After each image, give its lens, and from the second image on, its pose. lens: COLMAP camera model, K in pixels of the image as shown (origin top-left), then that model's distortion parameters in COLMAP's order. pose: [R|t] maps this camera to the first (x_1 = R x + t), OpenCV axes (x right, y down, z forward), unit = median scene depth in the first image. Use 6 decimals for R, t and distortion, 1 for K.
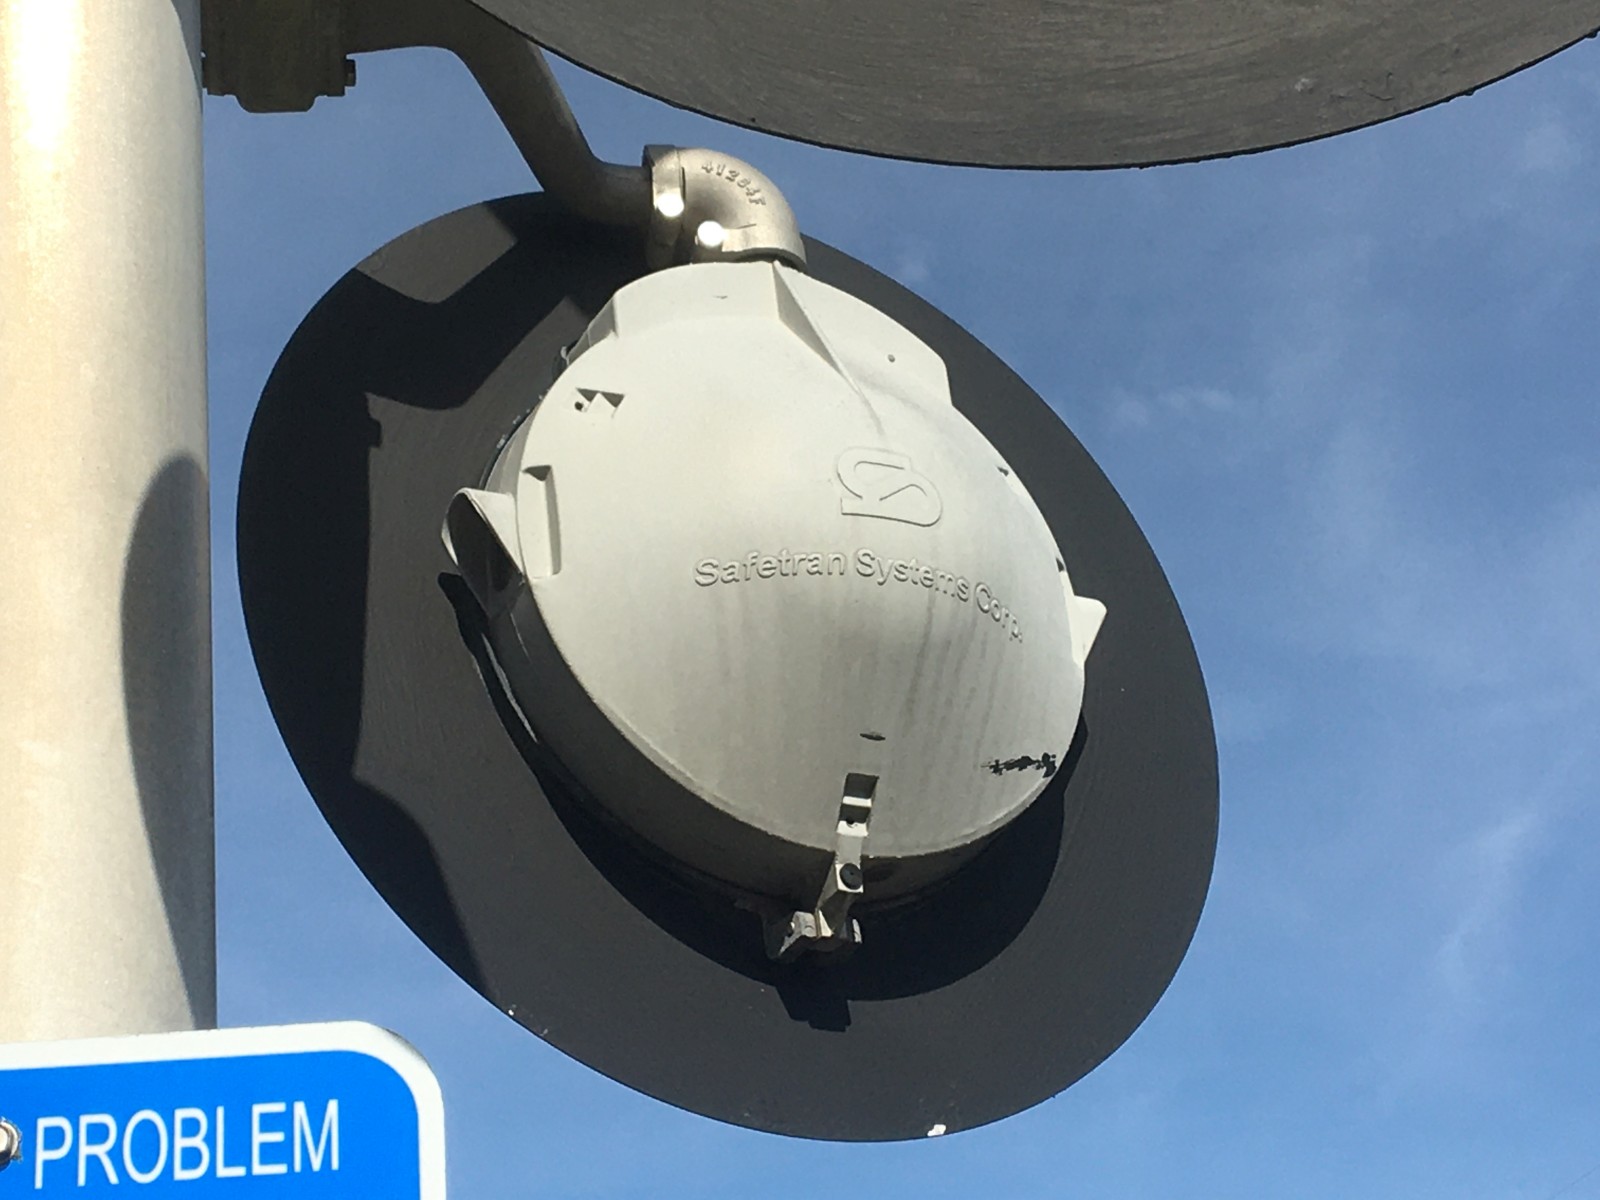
lens RADIAL K [[3640.1, 0, 783.3], [0, 3640.1, 593.4], [0, 0, 1]] dist [0.164565, 0.000000]
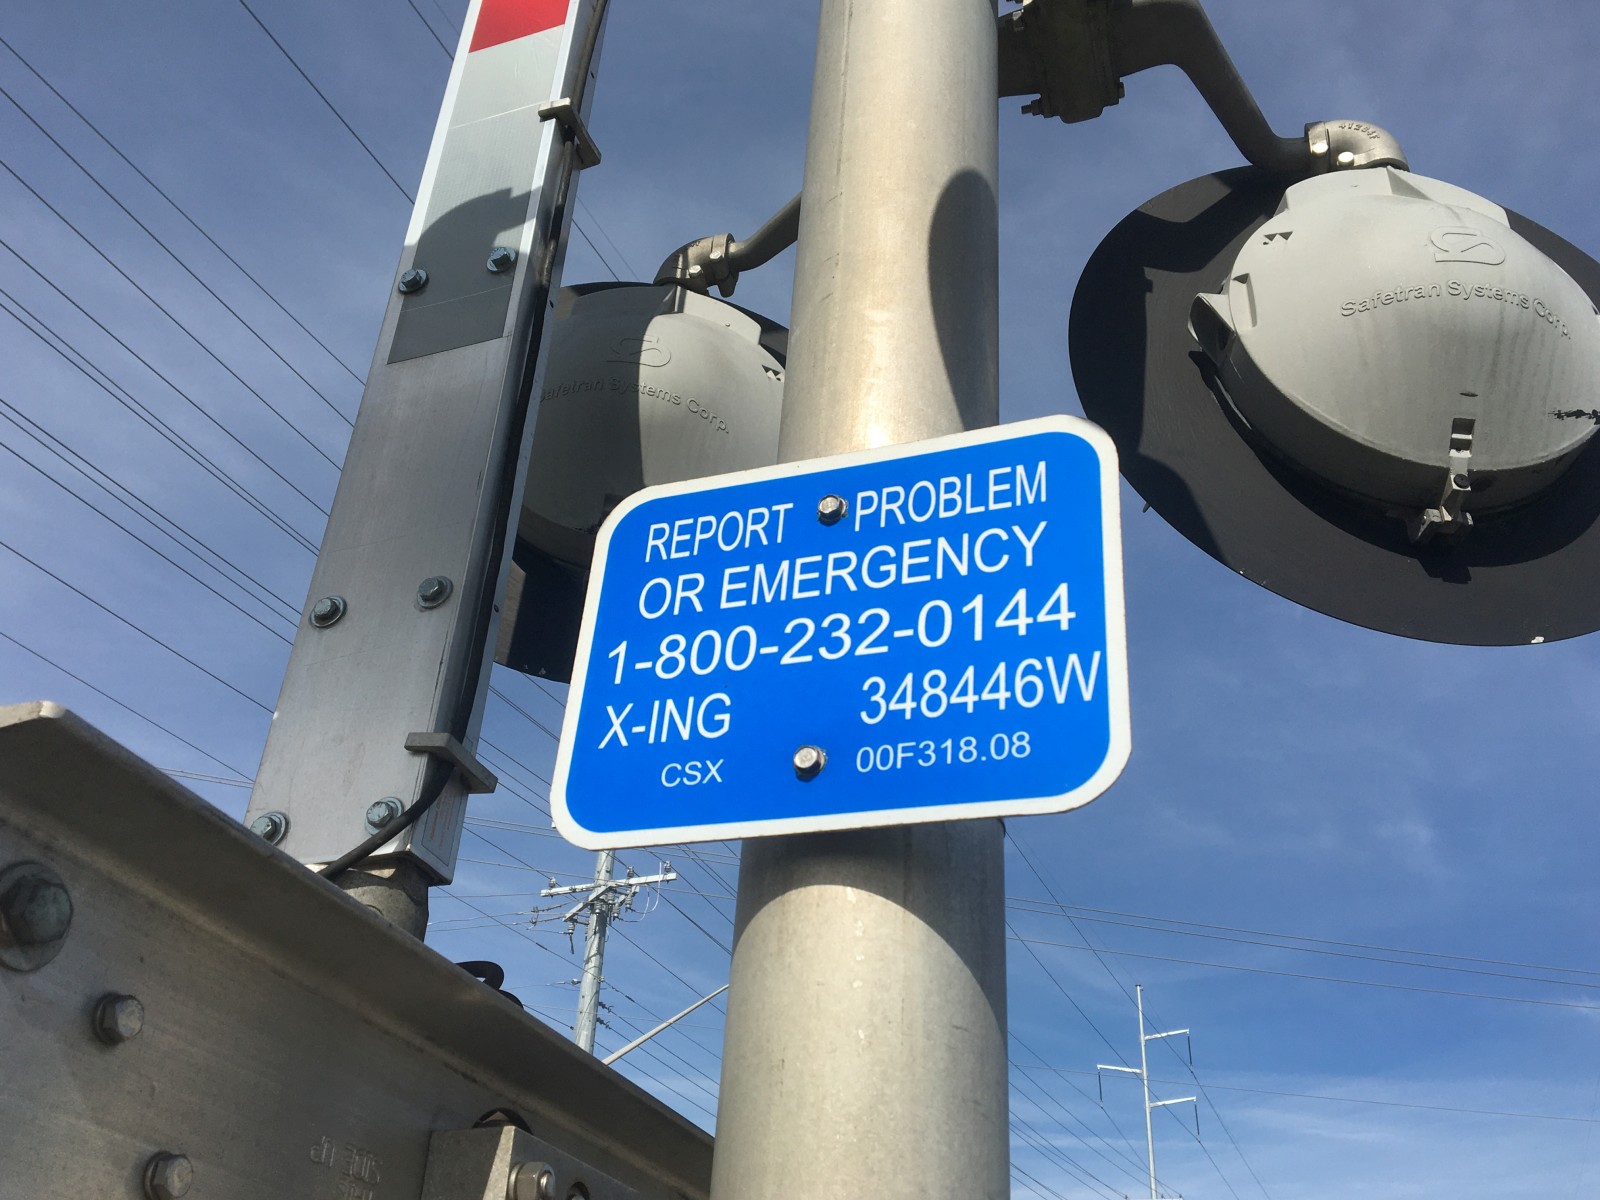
lens RADIAL K [[1465.1, 0, 776.6], [0, 1465.1, 592.5], [0, 0, 1]] dist [0.020215, 0.000000]
pose [[0.901356, -0.083453, -0.424962, 0.018051], [0.060462, 0.995897, -0.067330, 0.151184], [0.428837, 0.034995, 0.902704, 0.286580]]
